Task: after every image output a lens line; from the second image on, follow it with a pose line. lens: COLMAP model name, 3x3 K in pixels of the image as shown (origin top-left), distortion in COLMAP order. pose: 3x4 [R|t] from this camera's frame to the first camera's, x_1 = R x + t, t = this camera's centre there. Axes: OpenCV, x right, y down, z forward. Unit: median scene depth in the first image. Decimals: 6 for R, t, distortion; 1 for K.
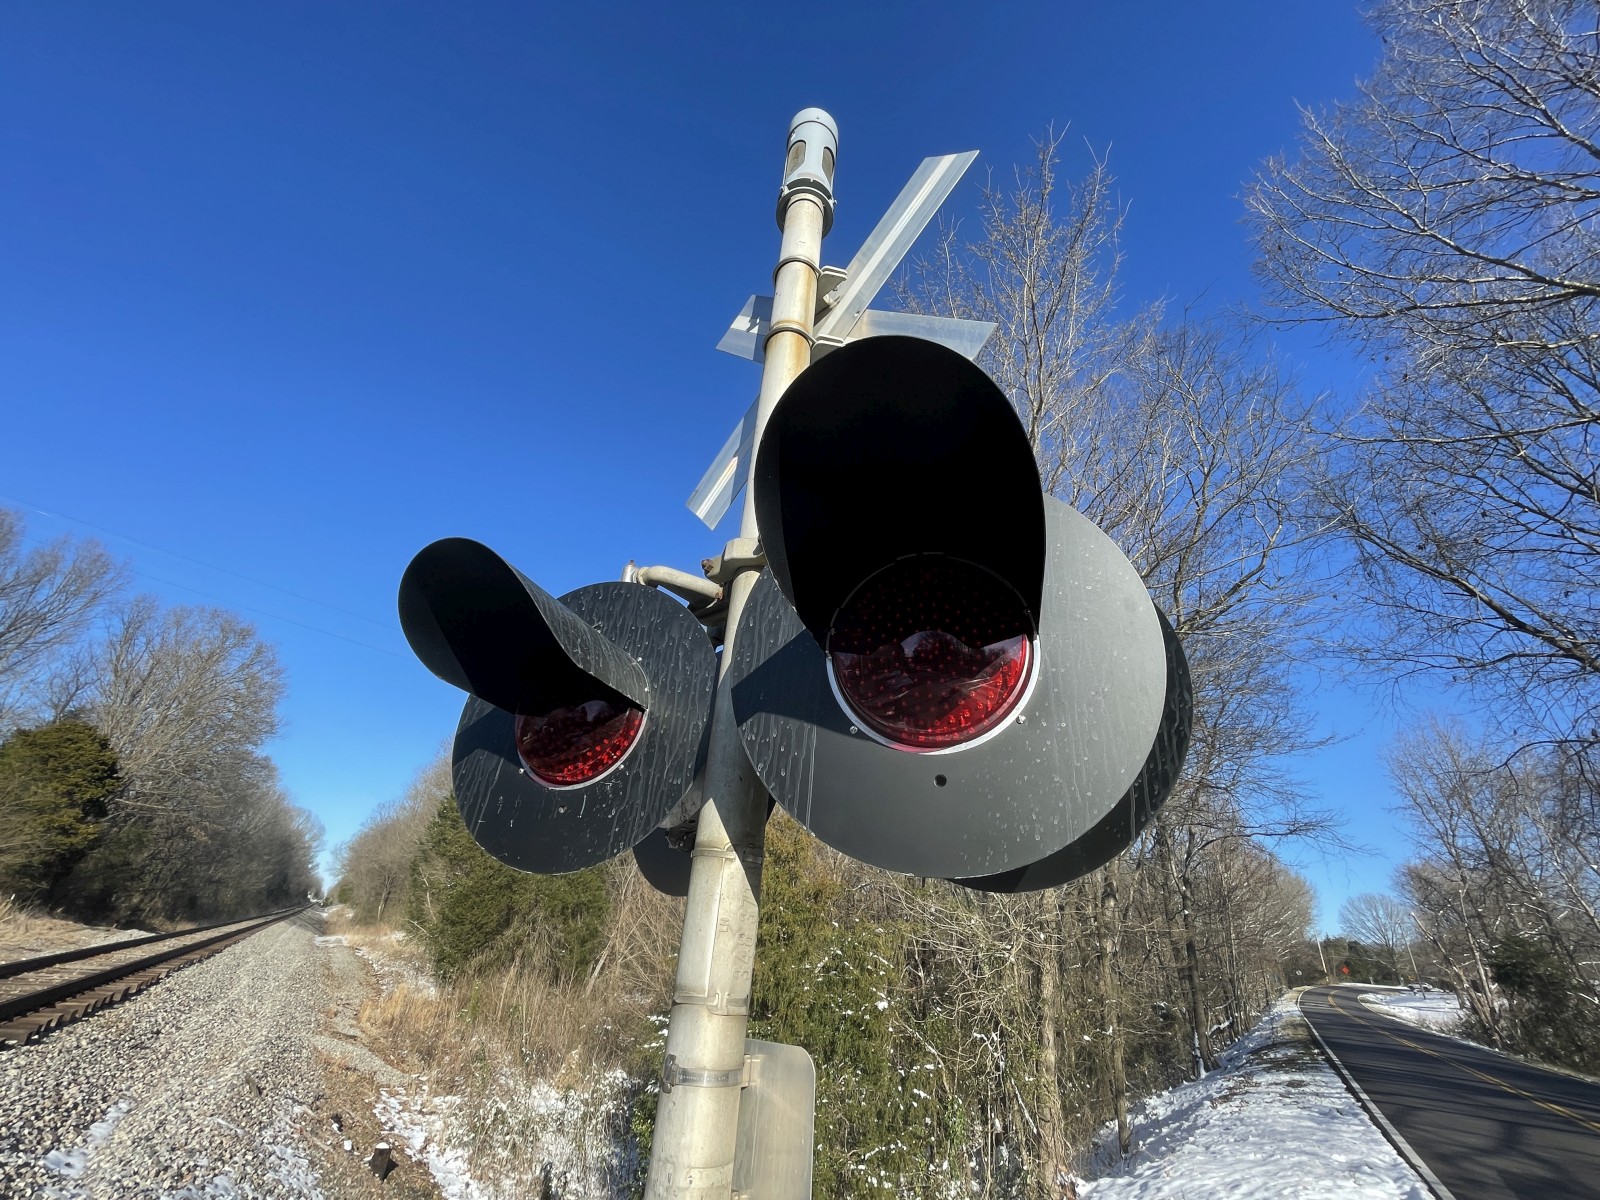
lens RADIAL K [[645.2, 0, 800.5], [0, 645.2, 597.4], [0, 0, 1]] dist [-0.004206, -0.000476]
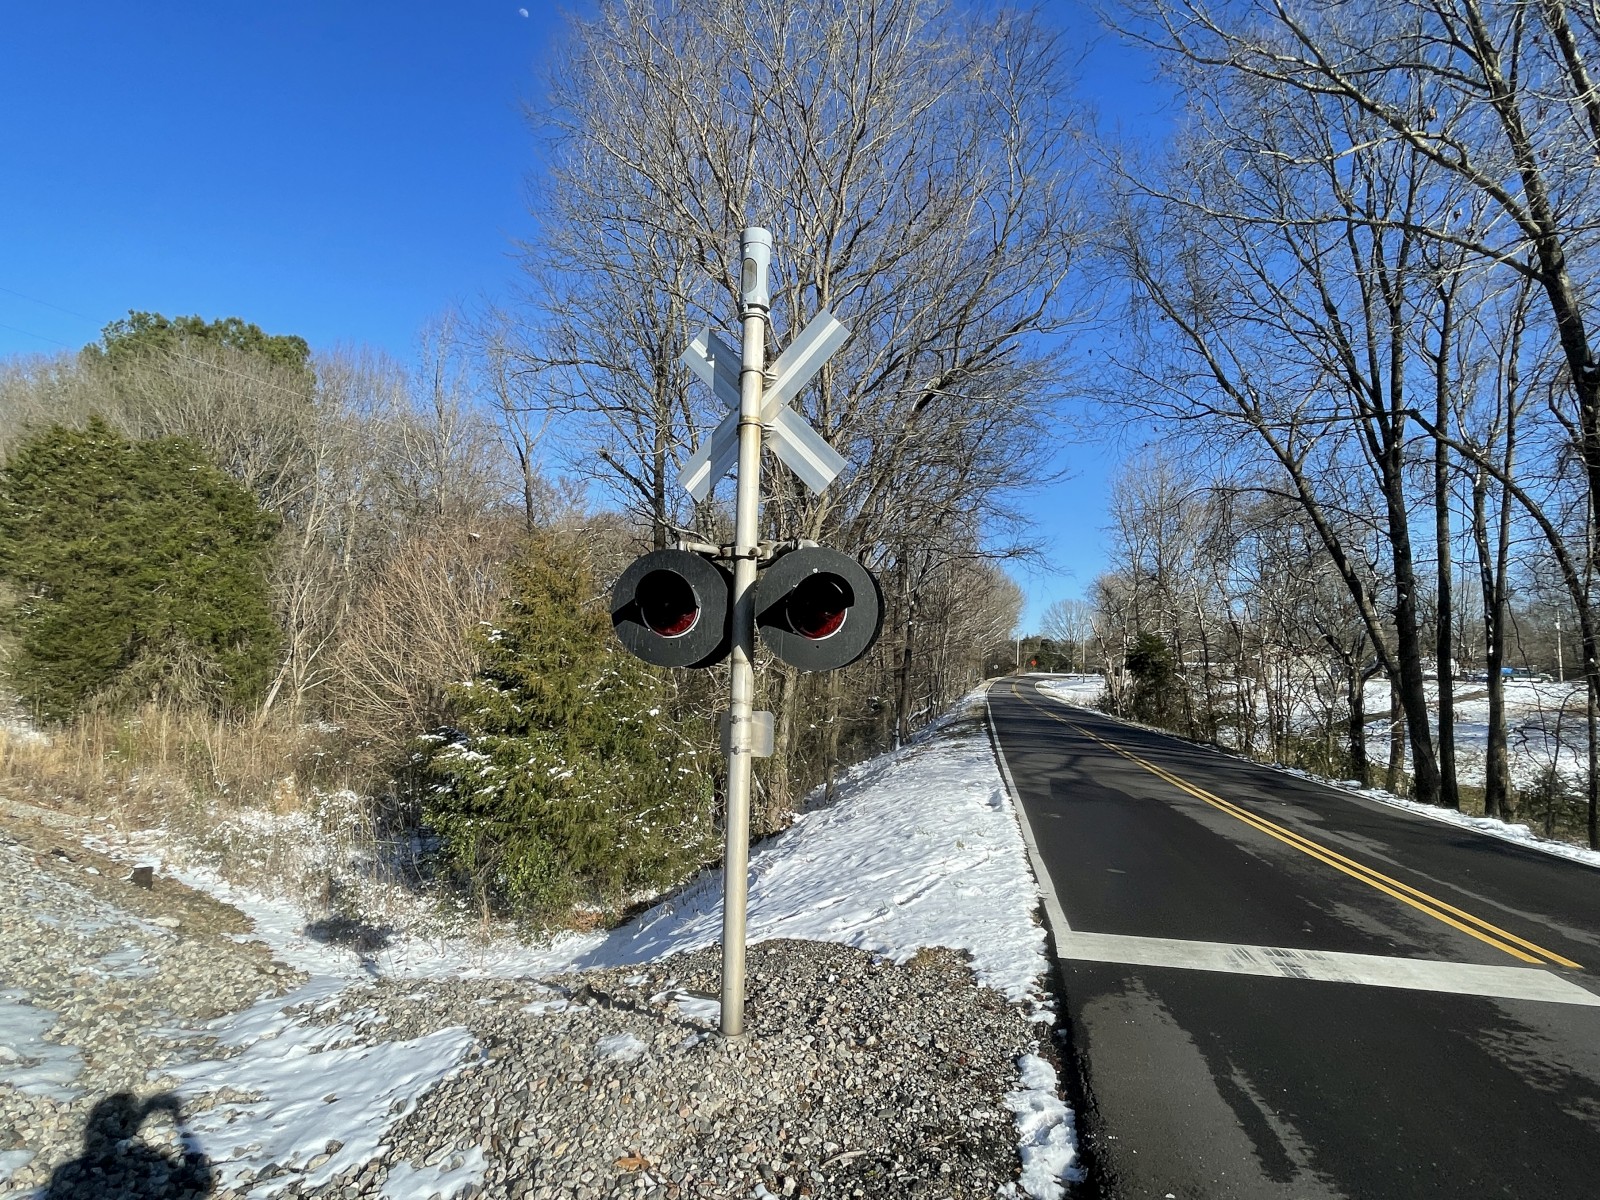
lens RADIAL K [[811.4, 0, 820.6], [0, 811.4, 608.5], [0, 0, 1]] dist [-0.005171, -0.000681]
pose [[0.929298, -0.015824, 0.368992, -0.047108], [-0.142061, 0.906902, 0.396670, -0.056572], [-0.340916, -0.421044, 0.840534, -0.090377]]
